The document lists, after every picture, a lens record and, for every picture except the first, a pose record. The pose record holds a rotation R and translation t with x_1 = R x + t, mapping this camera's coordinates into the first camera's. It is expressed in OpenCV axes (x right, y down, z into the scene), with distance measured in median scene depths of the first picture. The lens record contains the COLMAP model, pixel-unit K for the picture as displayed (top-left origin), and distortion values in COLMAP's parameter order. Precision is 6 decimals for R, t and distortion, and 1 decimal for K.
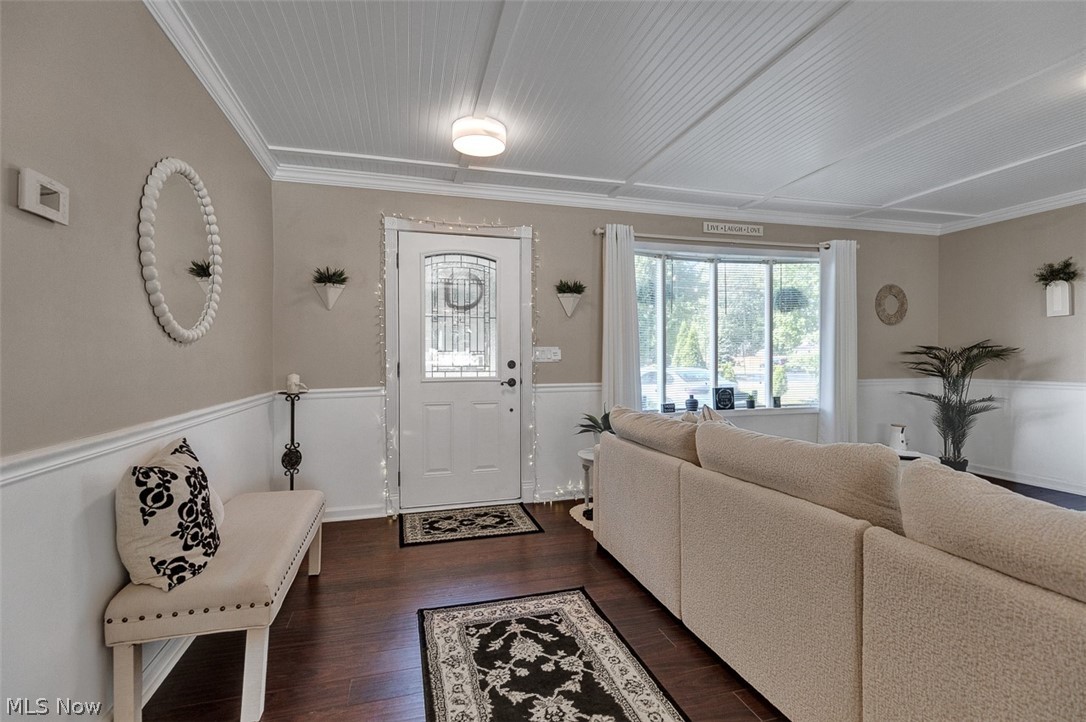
lens RADIAL K [[492.6, 0, 542.6], [0, 492.6, 360.3], [0, 0, 1]] dist [0.003326, -0.000945]
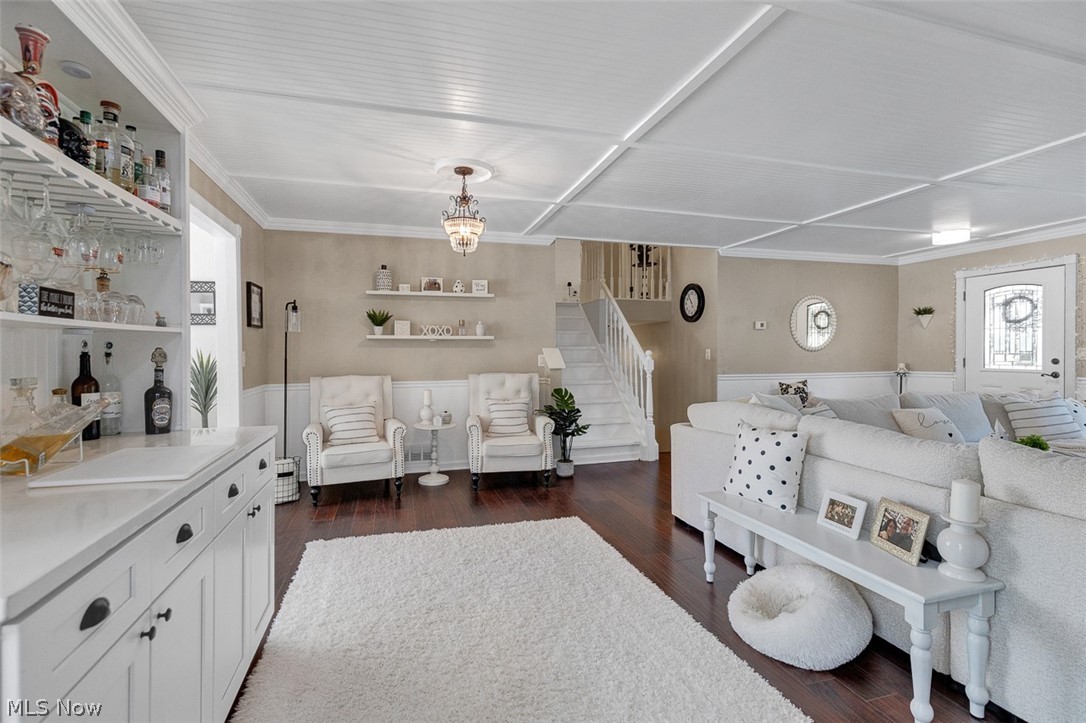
lens RADIAL K [[492.6, 0, 546.2], [0, 492.6, 355.9], [0, 0, 1]] dist [0.003326, -0.000945]
pose [[0.013543, 0.016649, -0.999770, 1.258013], [0.001562, 0.999860, 0.016672, -0.030917], [0.999907, -0.001787, 0.013515, -0.394575]]
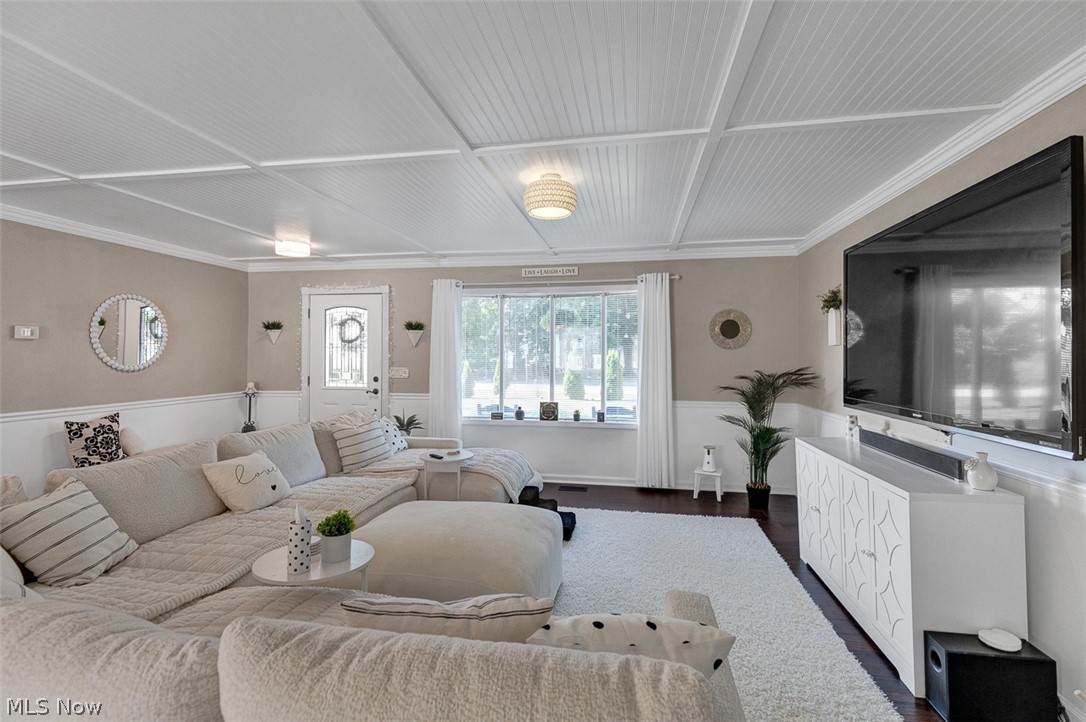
lens RADIAL K [[492.6, 0, 533.0], [0, 492.6, 356.1], [0, 0, 1]] dist [0.003326, -0.000945]
pose [[0.895998, 0.011394, -0.443912, 1.021355], [-0.012249, 0.999925, 0.000942, -0.068424], [0.443890, 0.004594, 0.896070, -0.117290]]
